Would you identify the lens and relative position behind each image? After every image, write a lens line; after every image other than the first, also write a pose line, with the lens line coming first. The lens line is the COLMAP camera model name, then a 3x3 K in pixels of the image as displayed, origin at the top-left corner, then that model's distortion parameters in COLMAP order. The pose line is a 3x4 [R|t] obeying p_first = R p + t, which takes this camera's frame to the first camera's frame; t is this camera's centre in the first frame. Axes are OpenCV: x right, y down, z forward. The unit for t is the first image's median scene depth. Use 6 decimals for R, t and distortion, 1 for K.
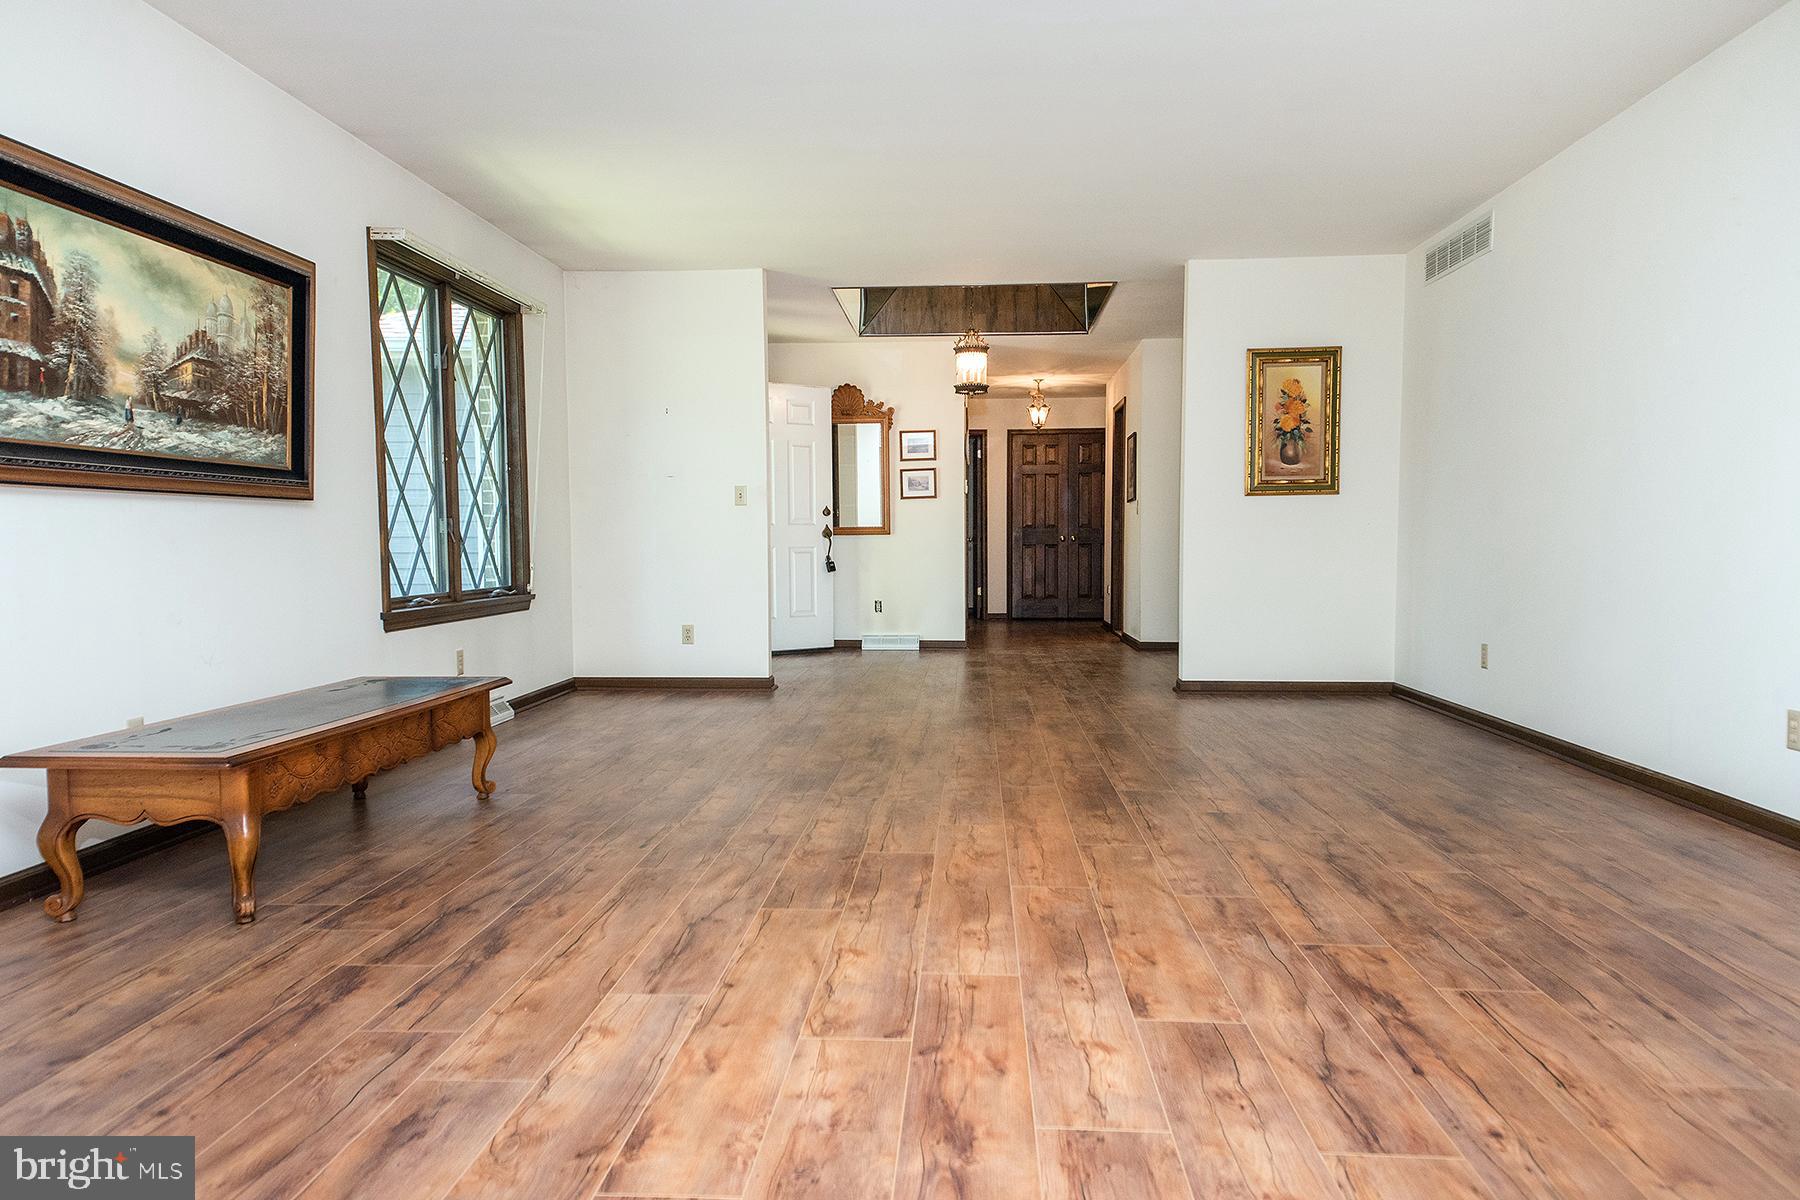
lens RADIAL K [[1164.3, 0, 887.1], [0, 1164.3, 601.3], [0, 0, 1]] dist [0.068341, -0.037907]
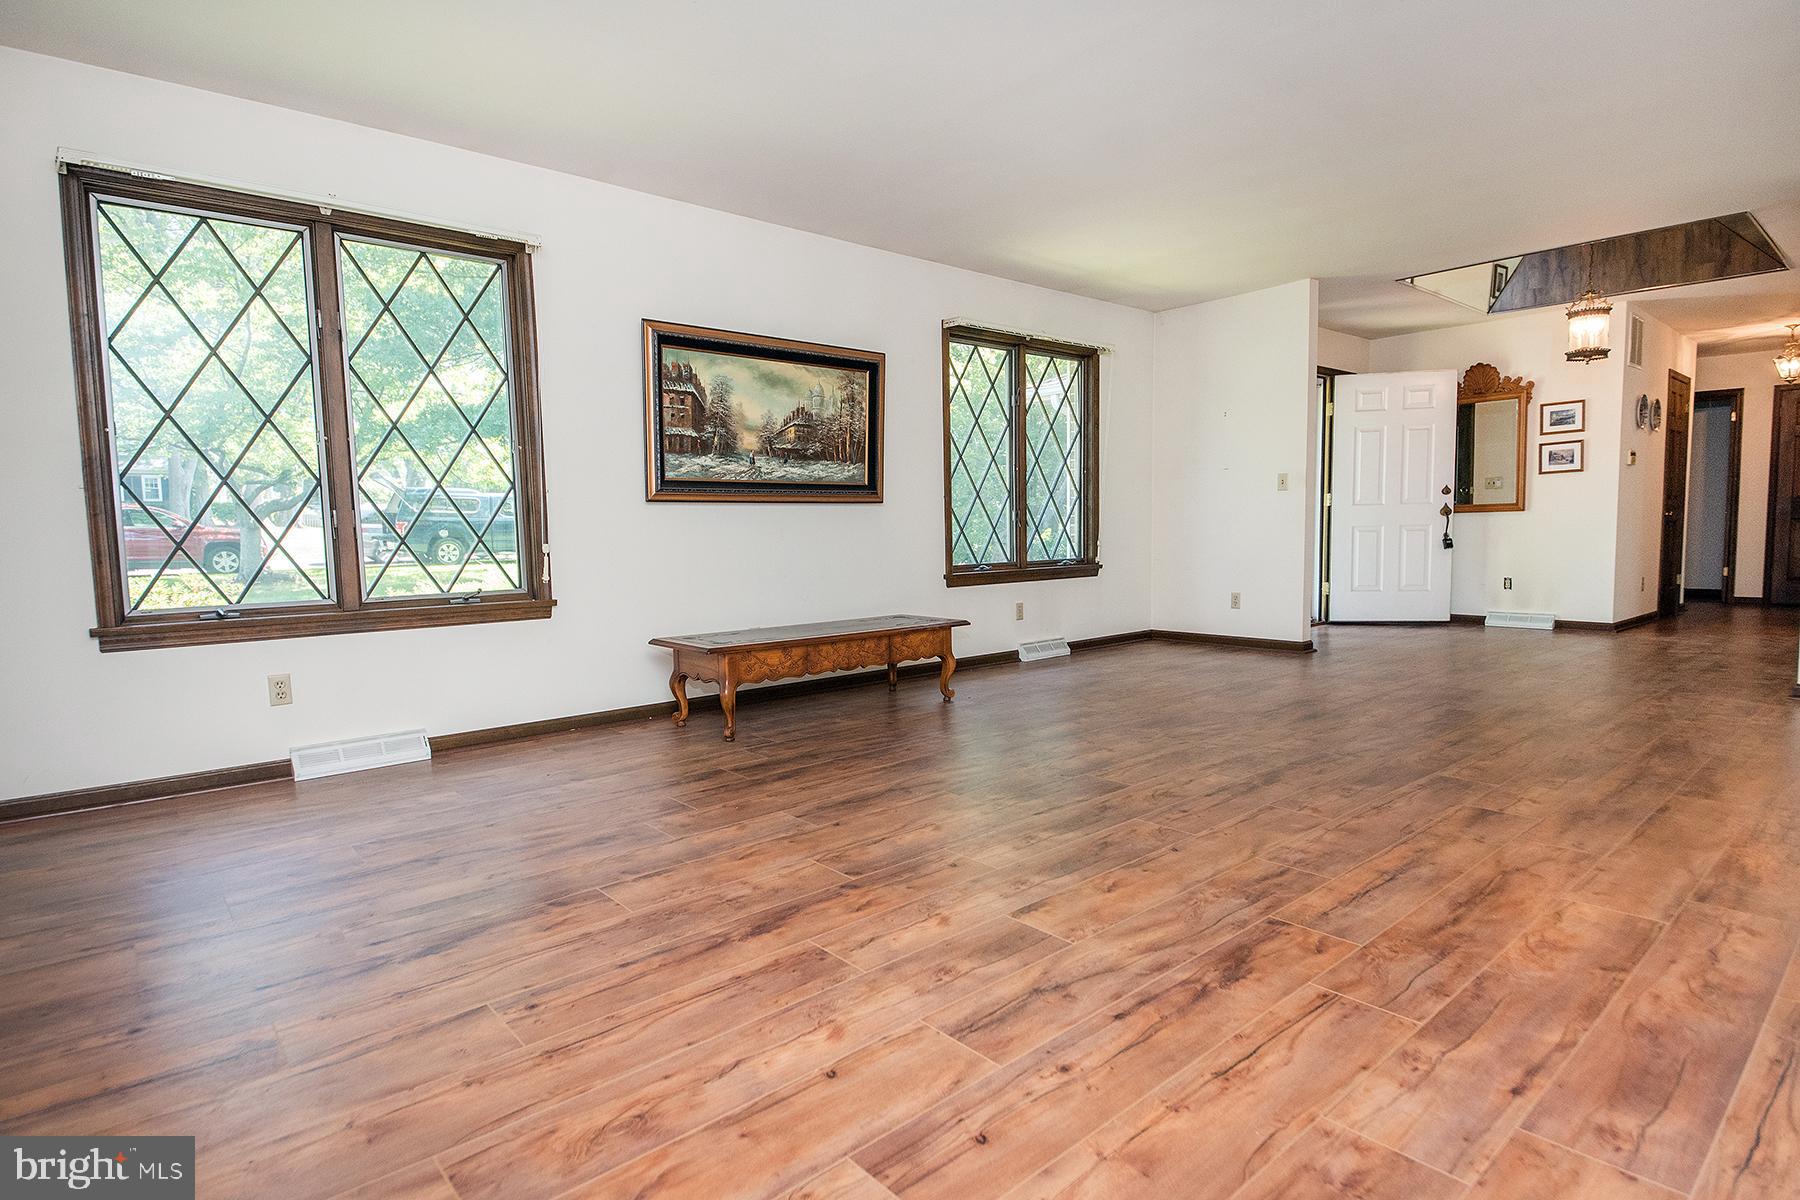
lens RADIAL K [[916.6, 0, 887.0], [0, 916.6, 626.4], [0, 0, 1]] dist [0.019773, -0.017404]
pose [[0.701567, 0.066991, -0.709447, 0.533991], [-0.022683, 0.997166, 0.071728, -0.010191], [0.712242, -0.034230, 0.701099, 0.164229]]
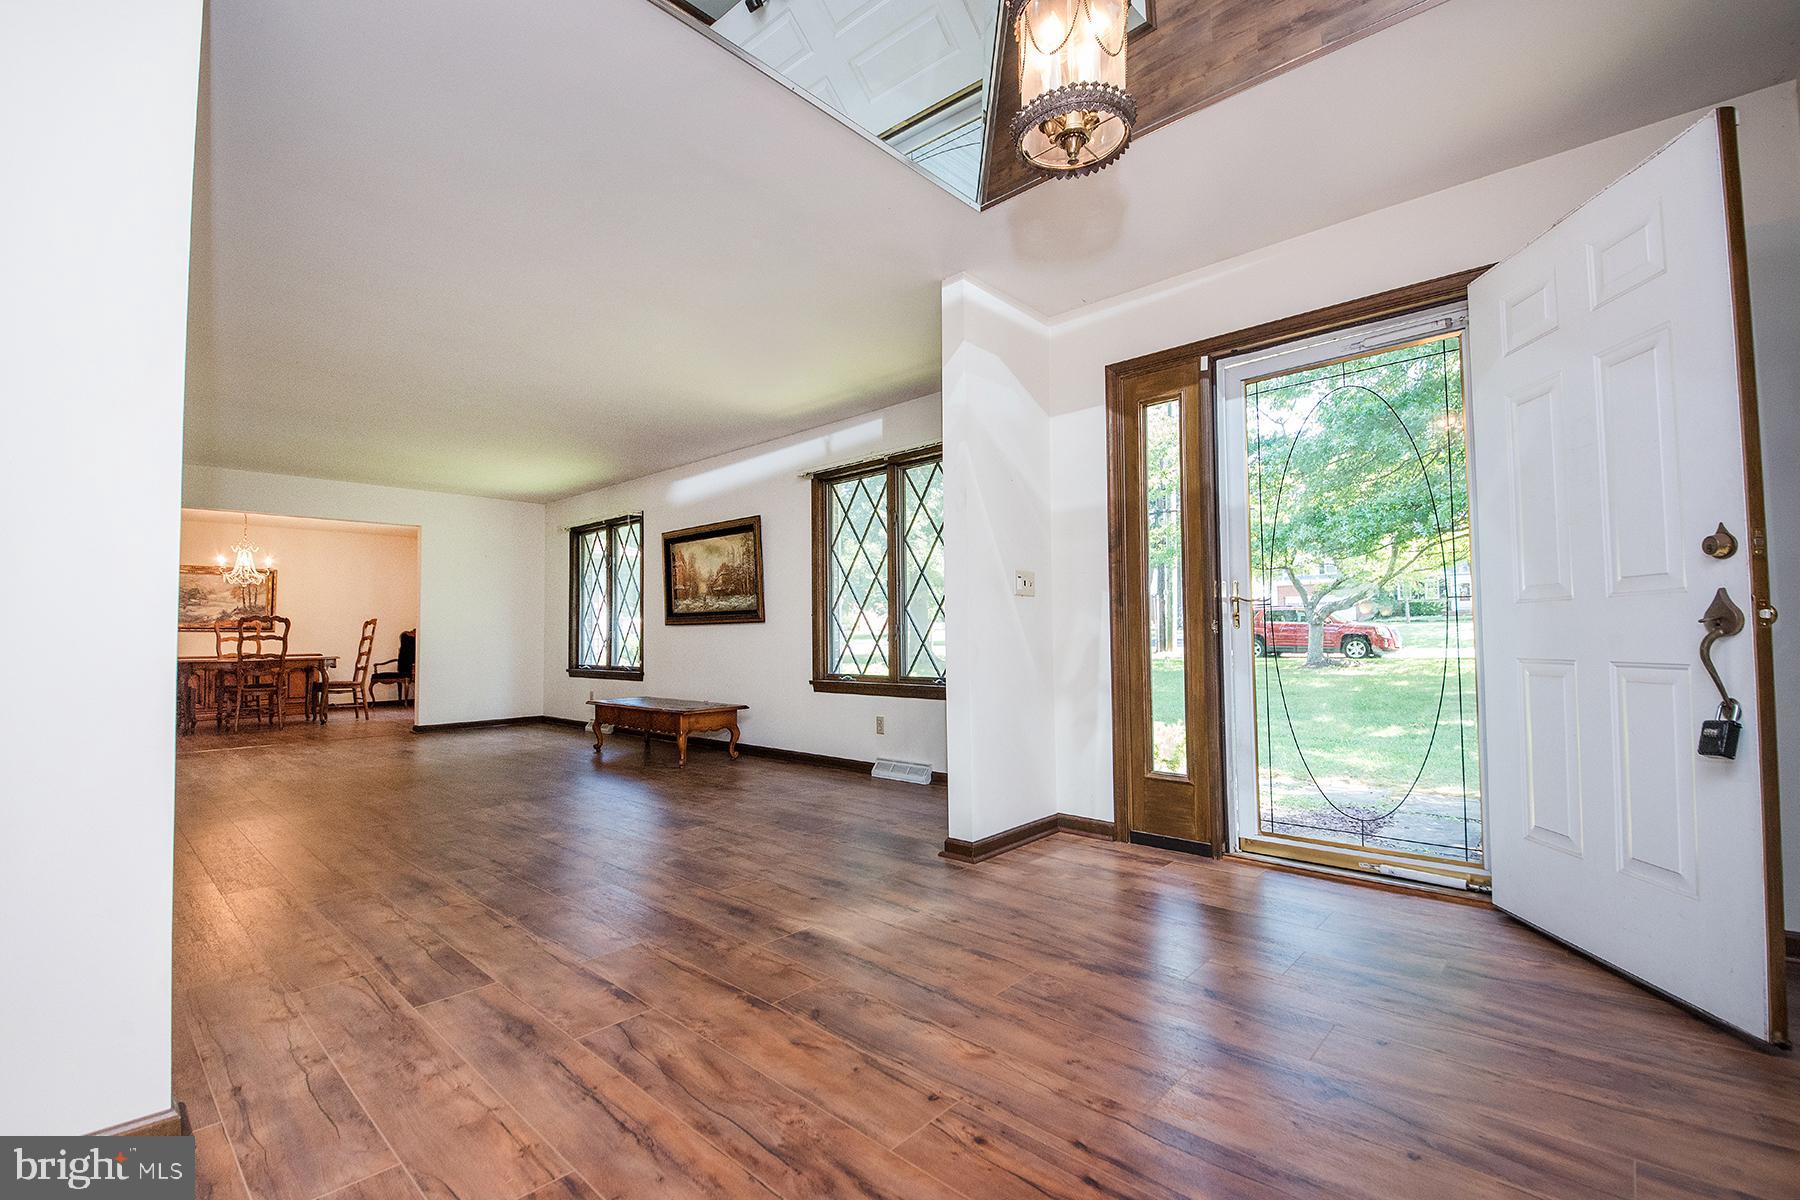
lens RADIAL K [[755.1, 0, 909.2], [0, 755.1, 600.8], [0, 0, 1]] dist [-0.032156, -0.000898]
pose [[-0.601026, -0.025789, -0.798813, 0.597785], [-0.030026, 0.999502, -0.009676, -0.155334], [0.798665, 0.018170, -0.601501, 2.657154]]
